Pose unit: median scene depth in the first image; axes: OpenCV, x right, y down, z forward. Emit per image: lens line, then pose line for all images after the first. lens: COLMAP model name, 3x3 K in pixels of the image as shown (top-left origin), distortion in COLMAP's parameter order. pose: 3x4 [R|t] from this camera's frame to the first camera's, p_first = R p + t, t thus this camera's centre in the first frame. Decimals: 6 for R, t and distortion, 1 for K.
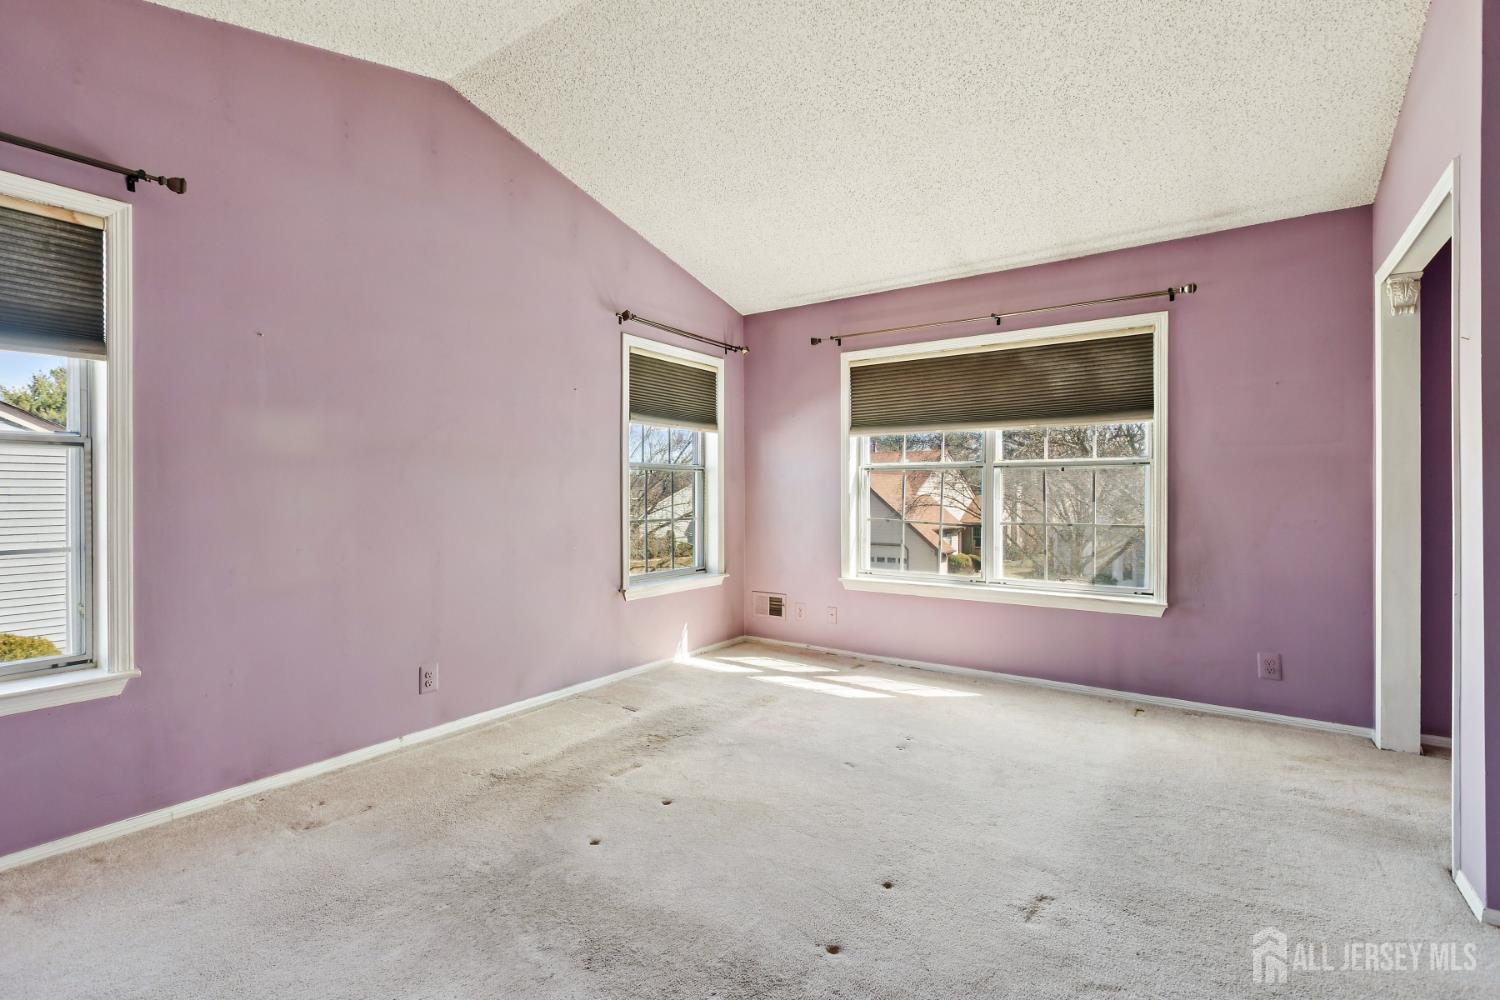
lens RADIAL K [[691.8, 0, 747.4], [0, 691.8, 494.7], [0, 0, 1]] dist [-0.000483, -0.000033]
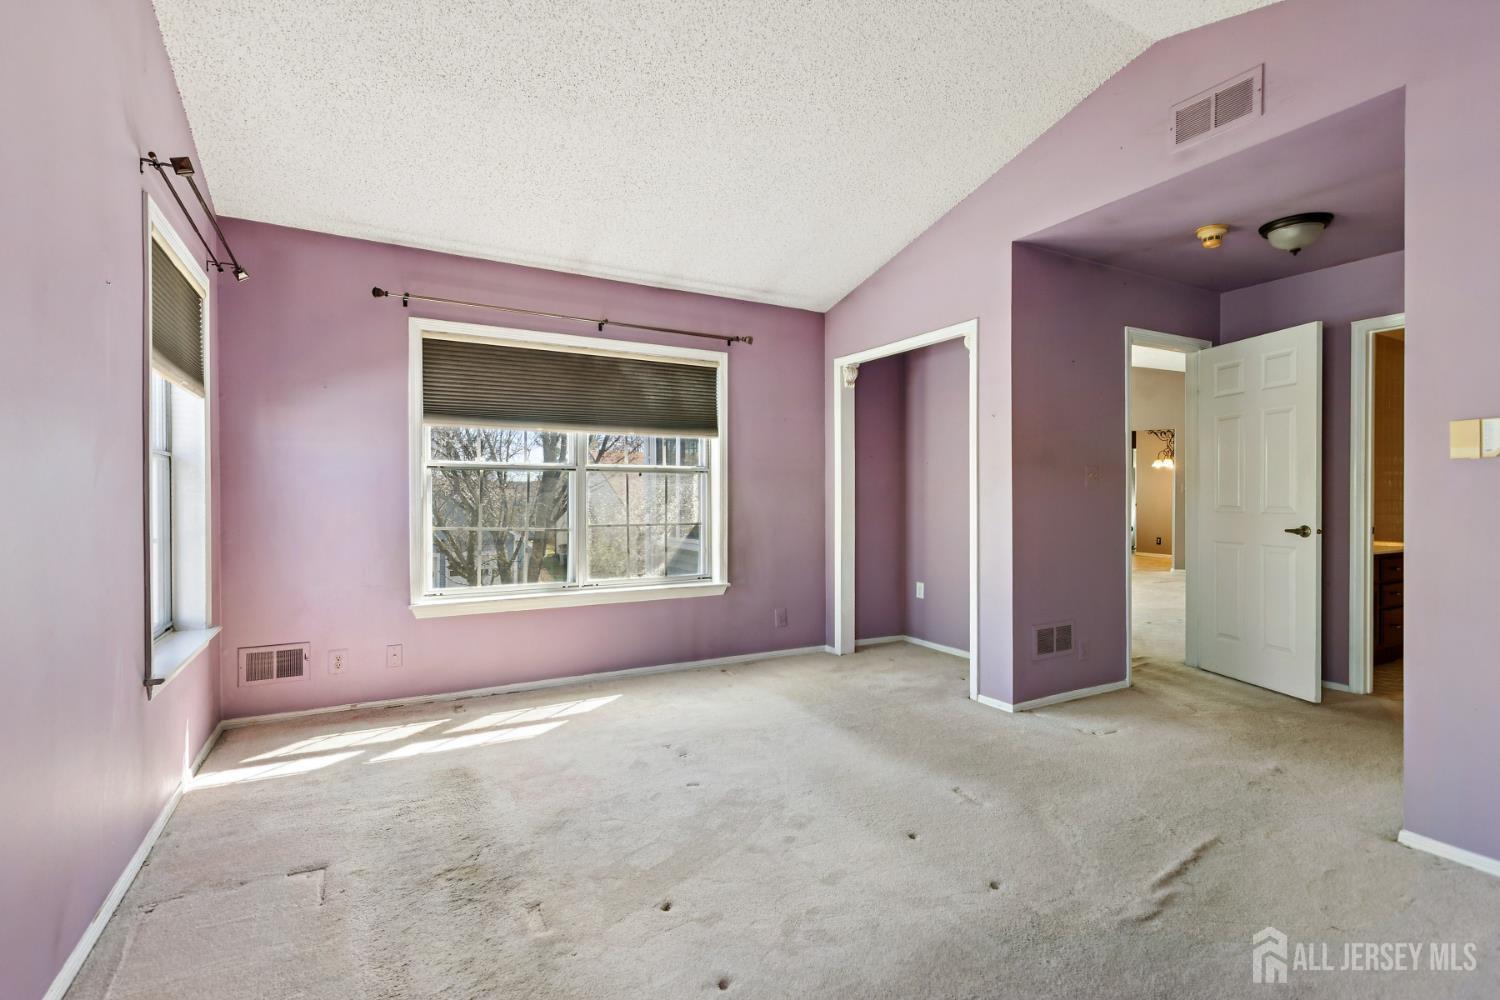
lens RADIAL K [[694.0, 0, 756.1], [0, 694.0, 490.9], [0, 0, 1]] dist [0.004122, 0.000336]
pose [[0.431554, 0.006940, 0.902060, -0.483293], [0.003287, 0.999952, -0.009266, 0.000944], [-0.902081, 0.006963, 0.431510, 0.371873]]
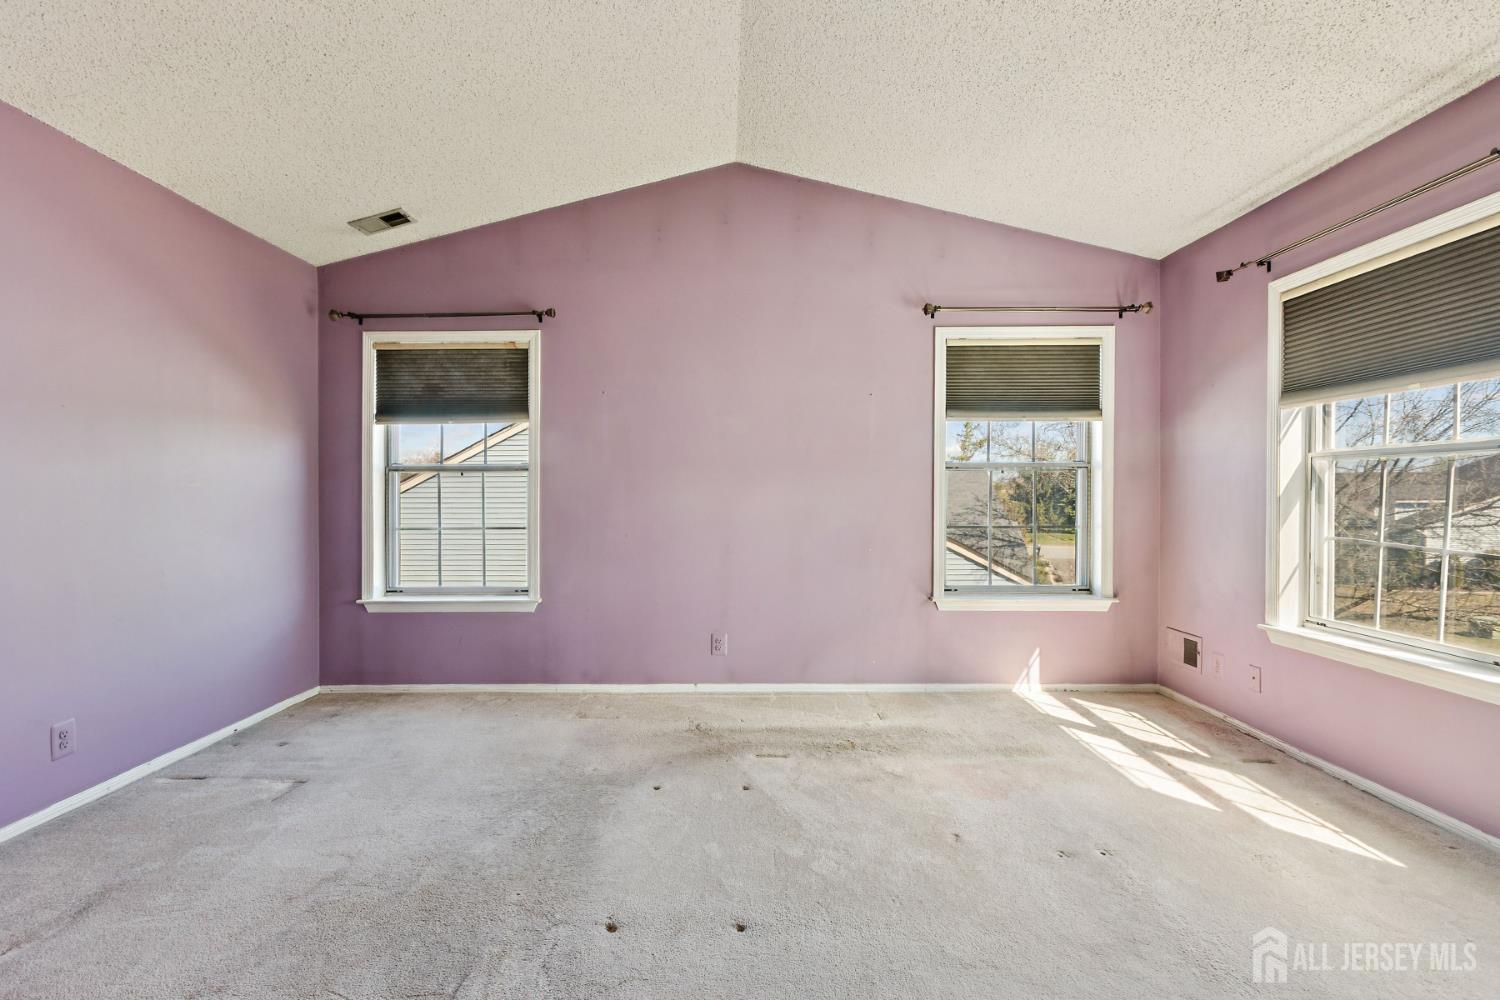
lens RADIAL K [[705.0, 0, 724.0], [0, 705.0, 499.2], [0, 0, 1]] dist [-0.000205, -0.000157]
pose [[0.553601, 0.003523, -0.832775, 0.489626], [-0.000008, 0.999991, 0.004225, -0.002666], [0.832782, -0.002333, 0.553596, 0.238137]]
